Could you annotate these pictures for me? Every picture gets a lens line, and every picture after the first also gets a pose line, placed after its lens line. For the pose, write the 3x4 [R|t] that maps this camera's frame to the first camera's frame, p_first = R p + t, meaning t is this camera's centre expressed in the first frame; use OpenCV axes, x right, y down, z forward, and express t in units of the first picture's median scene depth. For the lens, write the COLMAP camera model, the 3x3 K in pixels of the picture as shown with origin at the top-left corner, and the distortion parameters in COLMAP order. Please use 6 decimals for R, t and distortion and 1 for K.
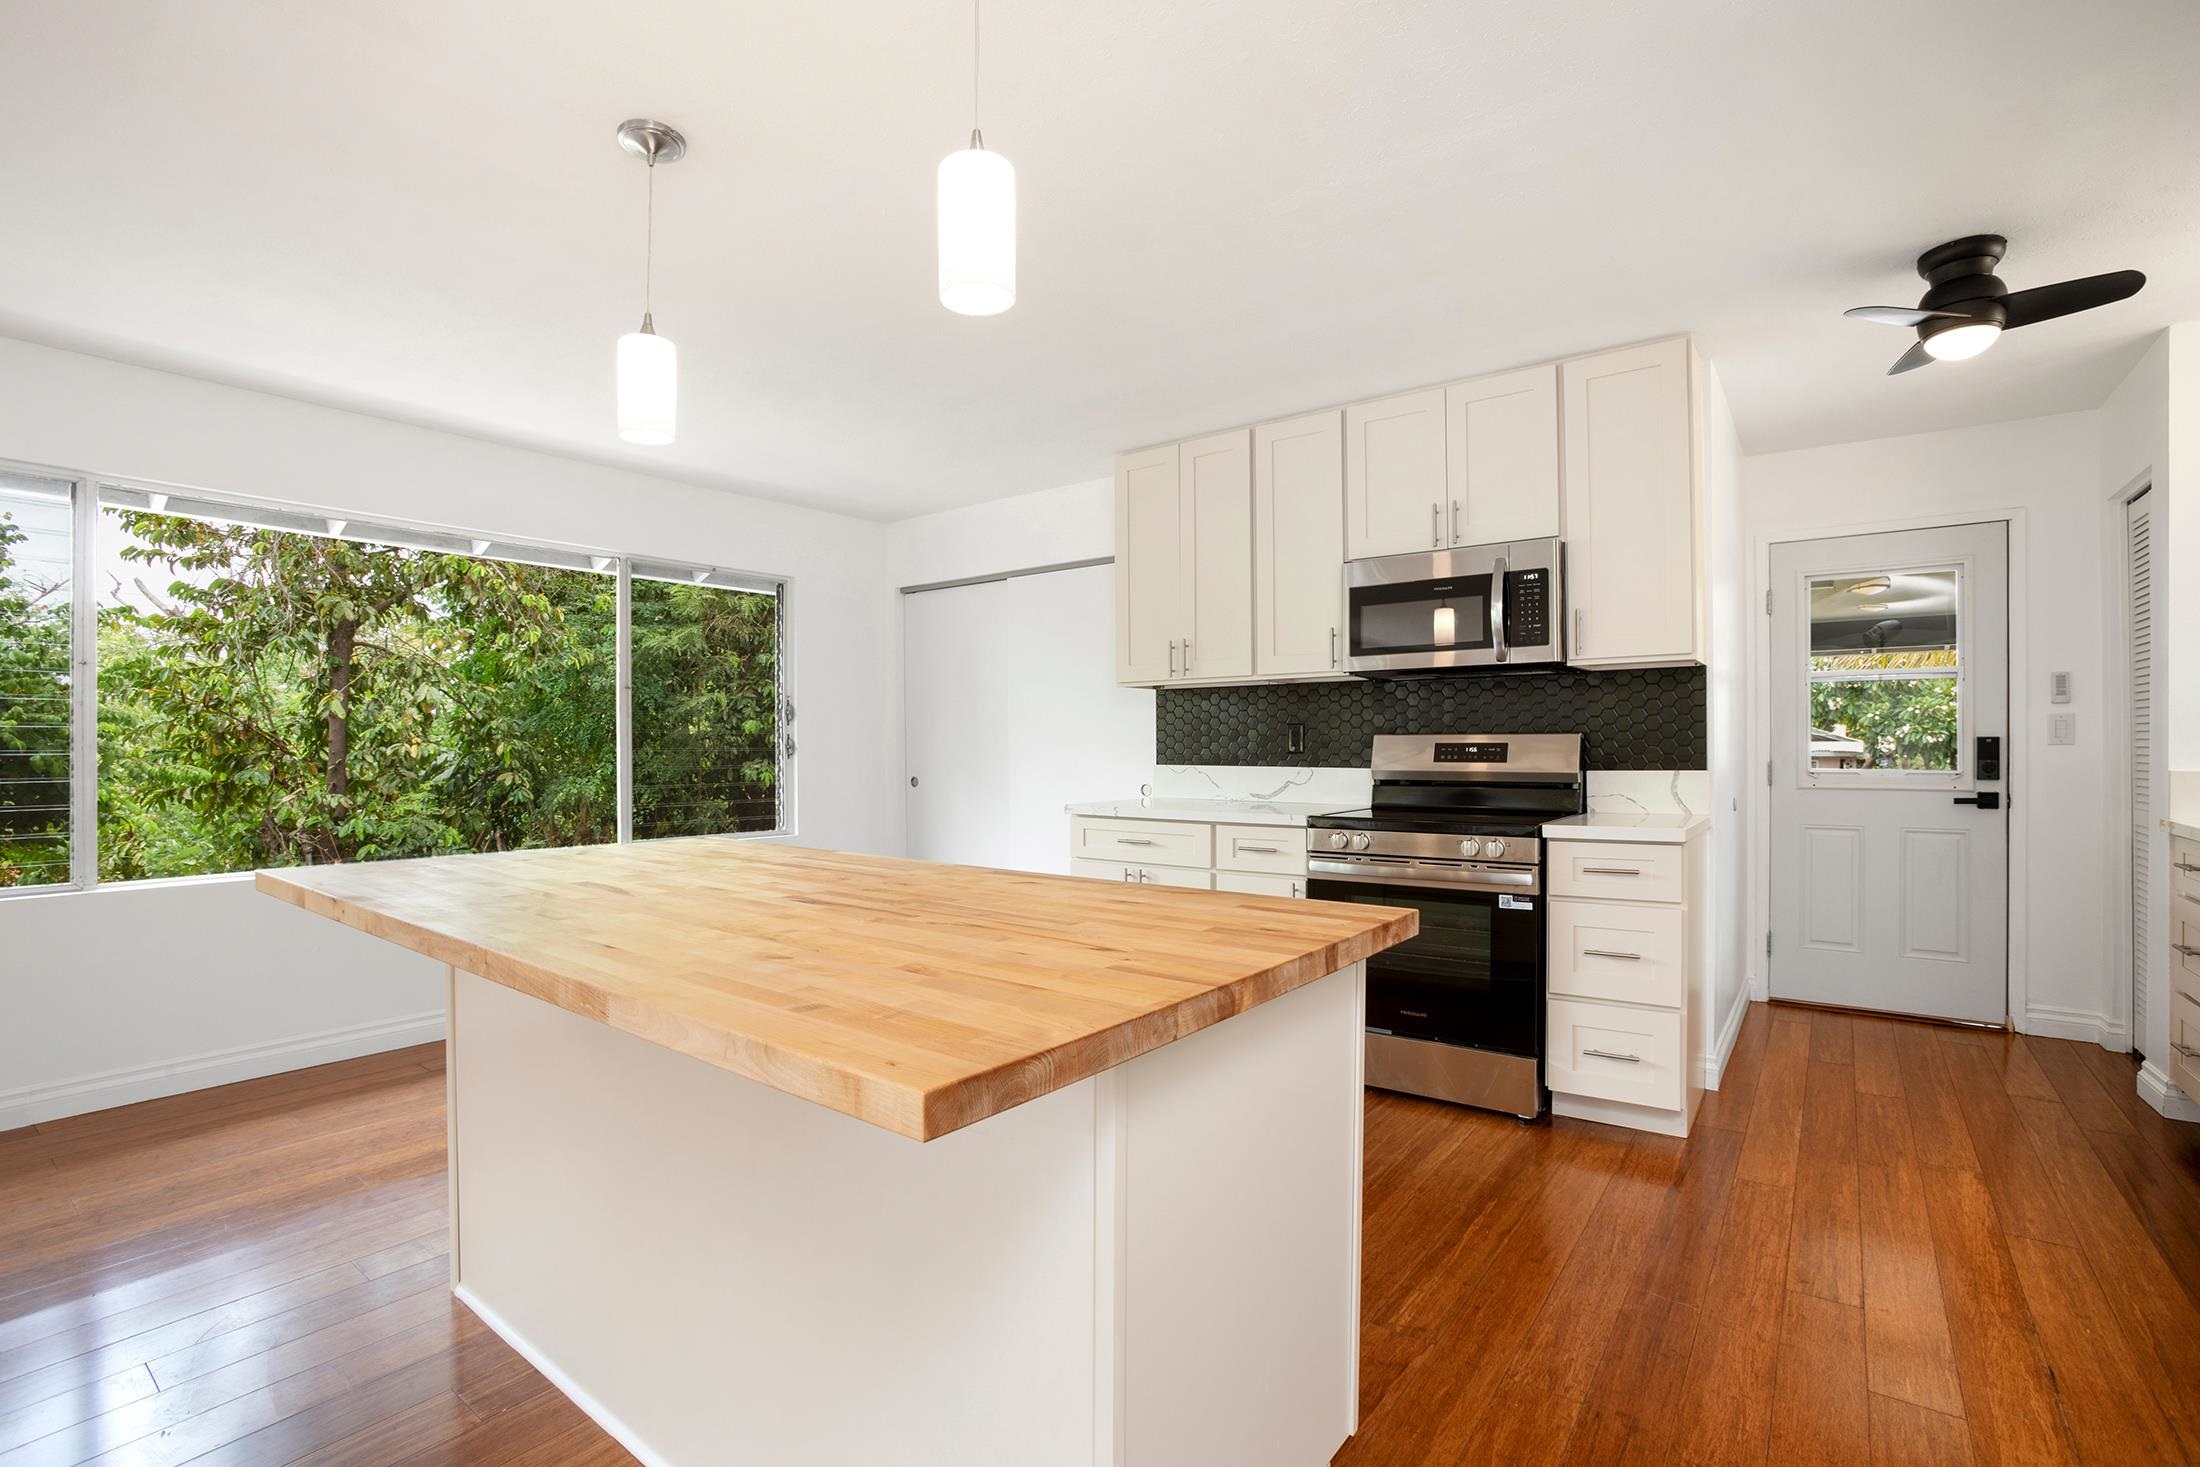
lens RADIAL K [[996.9, 0, 1077.6], [0, 996.9, 725.1], [0, 0, 1]] dist [-0.063496, 0.019049]
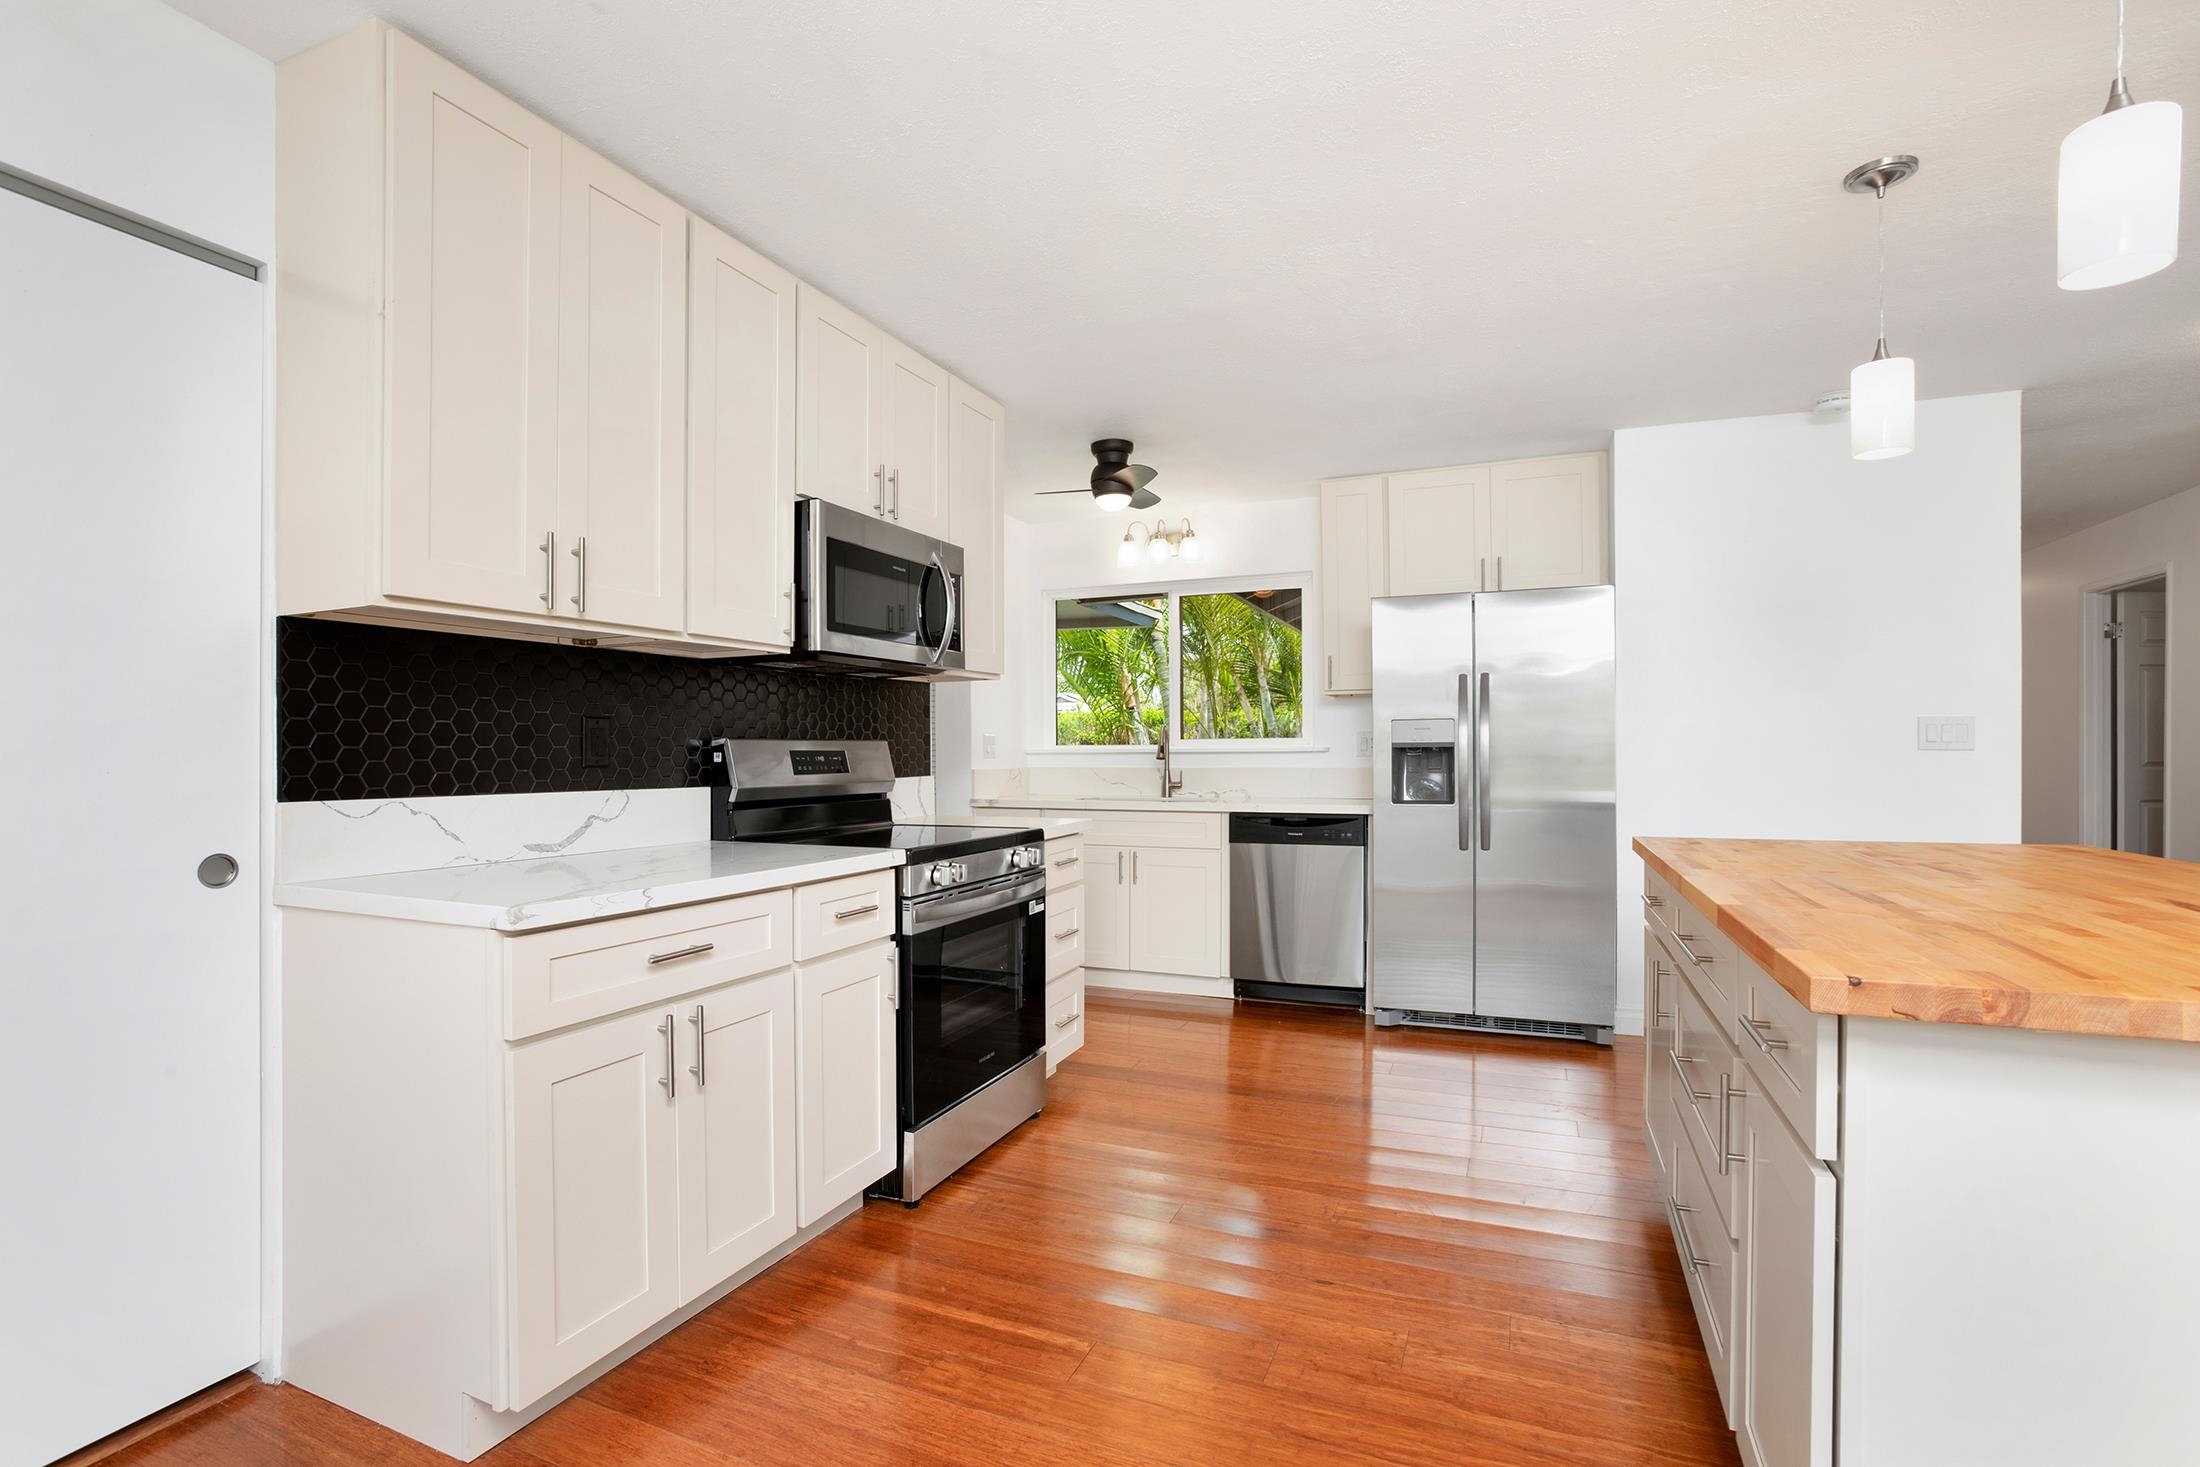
lens RADIAL K [[1000.4, 0, 1086.1], [0, 1000.4, 750.5], [0, 0, 1]] dist [-0.081552, 0.036382]
pose [[-0.250738, 0.005340, 0.968040, -0.494019], [-0.015814, 0.999829, -0.009611, 0.023490], [-0.967926, -0.017719, -0.250611, 1.038285]]
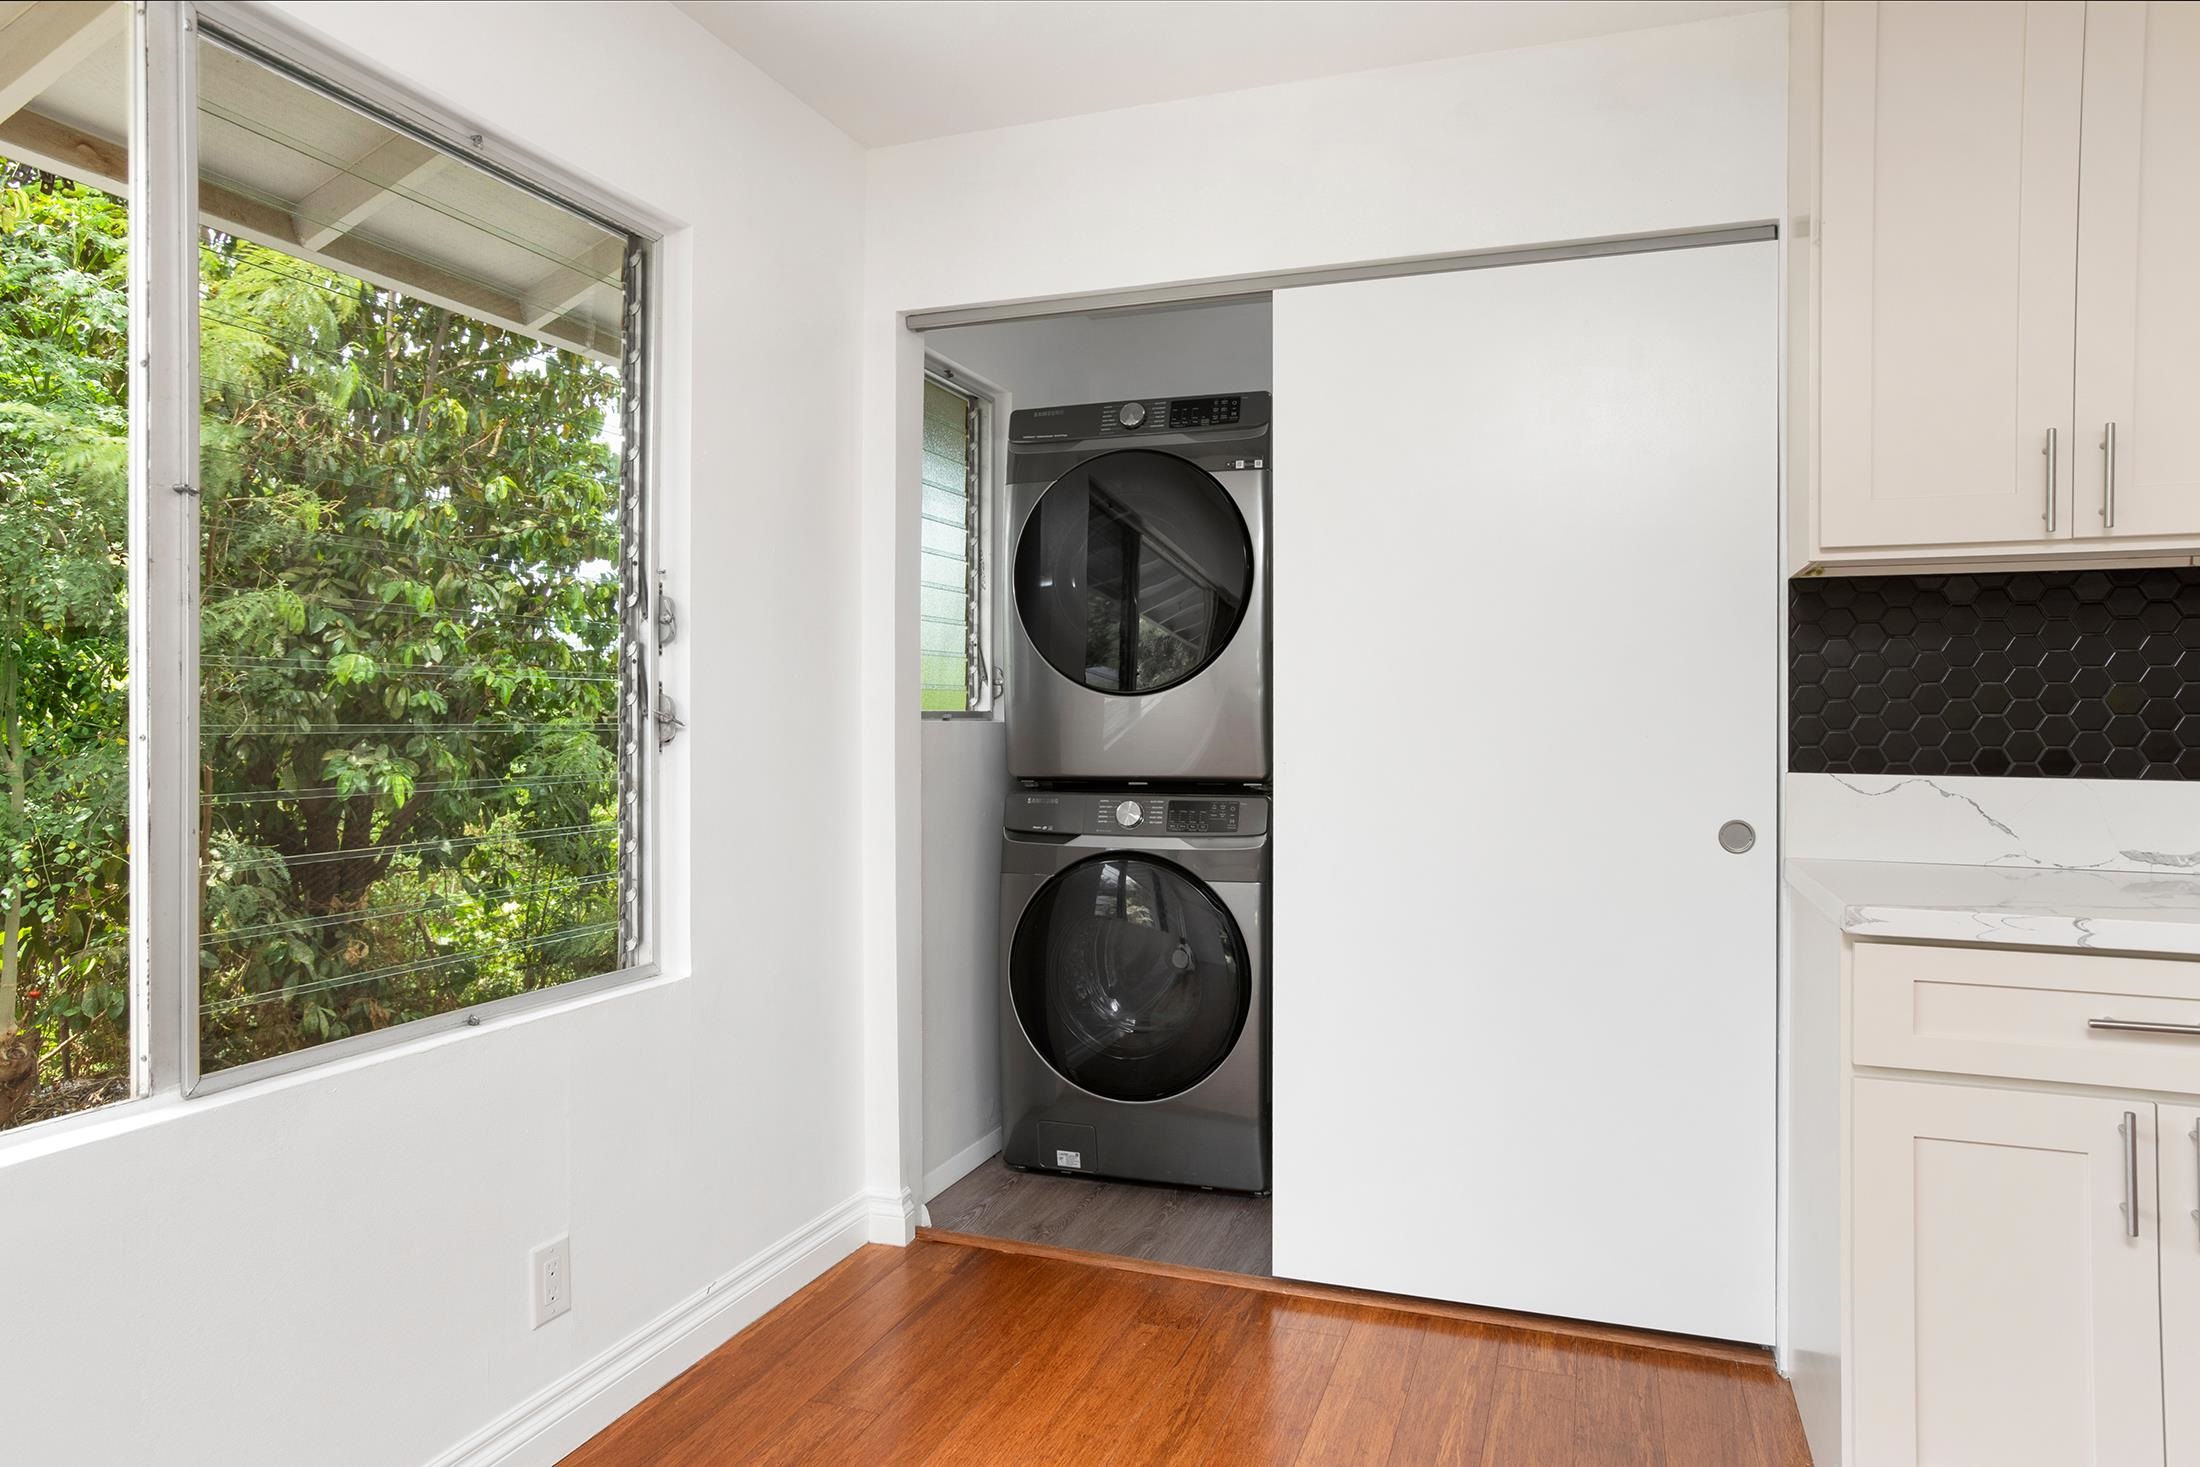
lens RADIAL K [[1361.0, 0, 1104.0], [0, 1361.0, 704.8], [0, 0, 1]] dist [0.000811, 0.000793]
pose [[0.950535, 0.007056, 0.310538, -0.441503], [-0.011632, 0.999849, 0.012888, 0.013242], [-0.310400, -0.015863, 0.950474, 0.772979]]
